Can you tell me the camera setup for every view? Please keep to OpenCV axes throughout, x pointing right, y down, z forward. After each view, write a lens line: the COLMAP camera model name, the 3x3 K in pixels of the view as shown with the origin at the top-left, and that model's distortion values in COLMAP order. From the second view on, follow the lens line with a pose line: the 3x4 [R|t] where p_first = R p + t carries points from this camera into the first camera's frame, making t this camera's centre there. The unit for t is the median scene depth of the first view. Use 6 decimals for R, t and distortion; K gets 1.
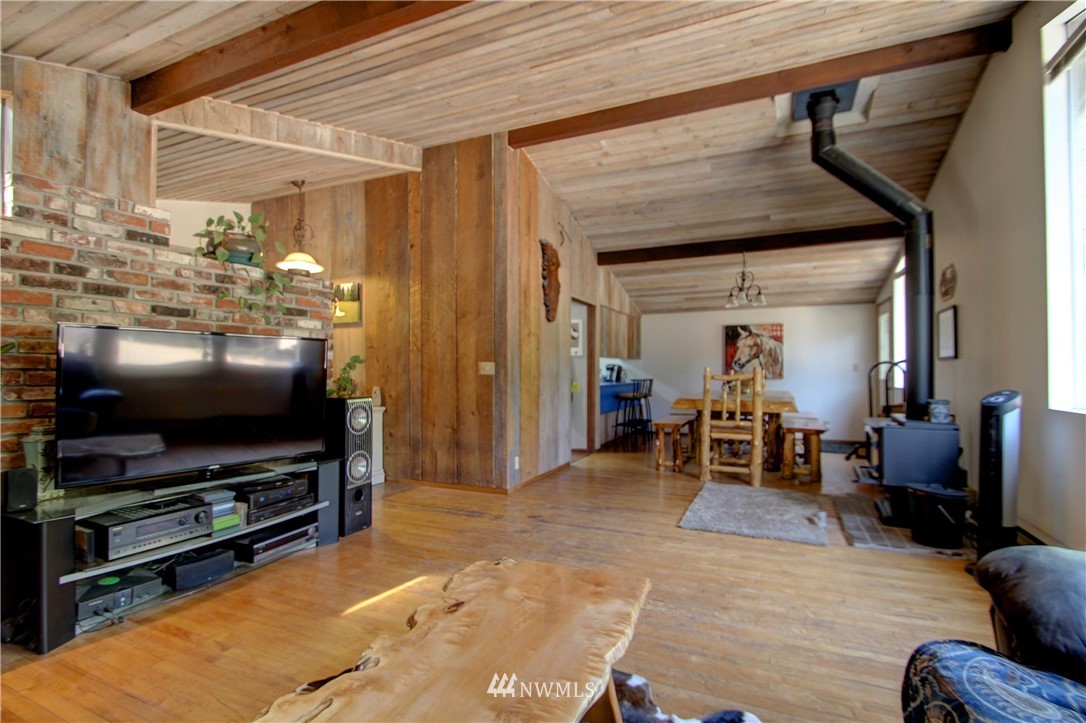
lens RADIAL K [[504.8, 0, 555.8], [0, 504.8, 369.0], [0, 0, 1]] dist [0.014143, -0.018241]
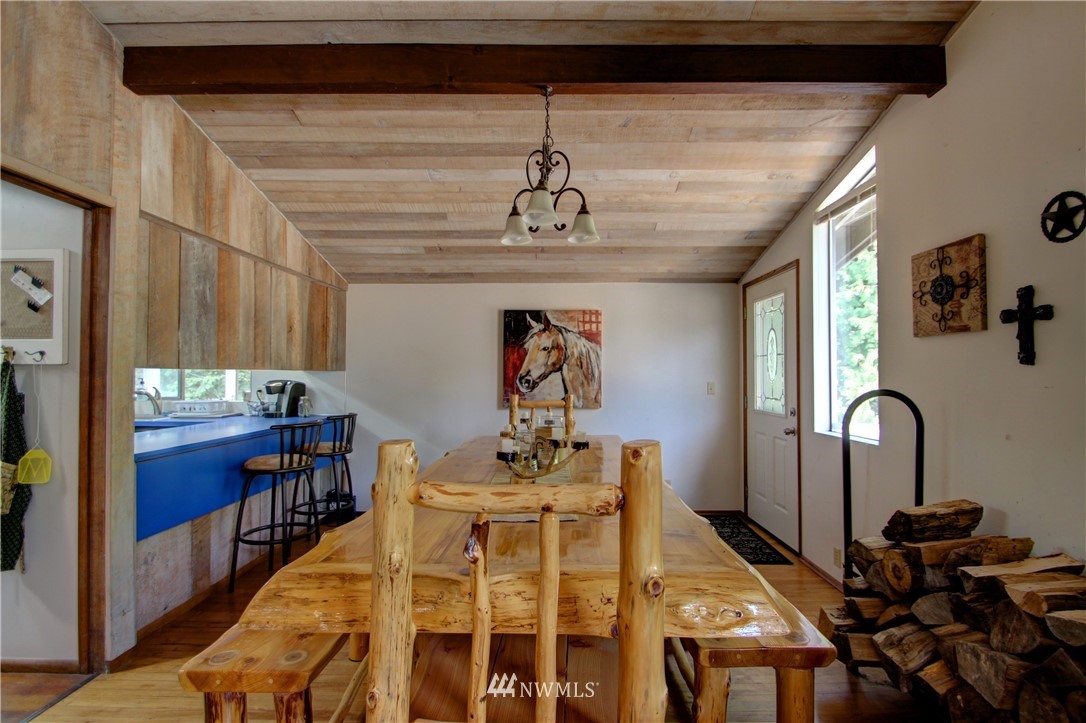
lens RADIAL K [[504.8, 0, 555.8], [0, 504.8, 369.0], [0, 0, 1]] dist [0.014143, -0.018241]
pose [[0.914834, 0.007356, 0.403763, 0.378574], [-0.003548, 0.999942, -0.010179, -0.039445], [-0.403814, 0.007880, 0.914807, 1.087984]]
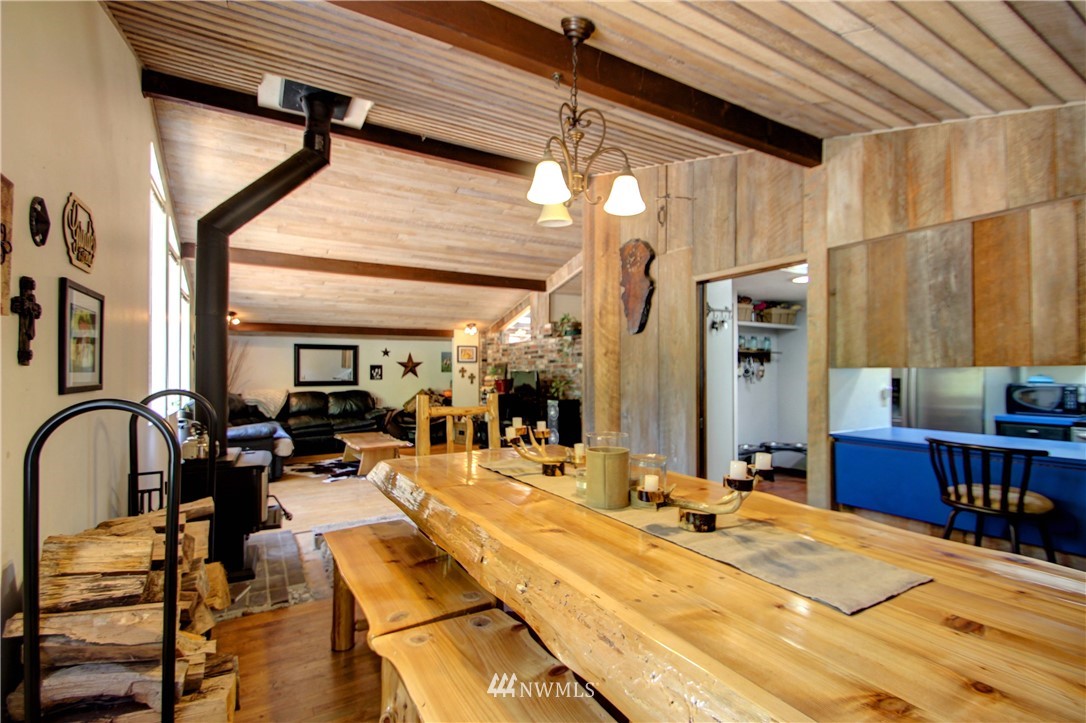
lens RADIAL K [[504.8, 0, 555.8], [0, 504.8, 369.0], [0, 0, 1]] dist [0.014143, -0.018241]
pose [[-0.571788, -0.003029, -0.820396, 1.080931], [0.006363, 0.999947, -0.008127, -0.040559], [0.820377, -0.009867, -0.571738, 1.963340]]
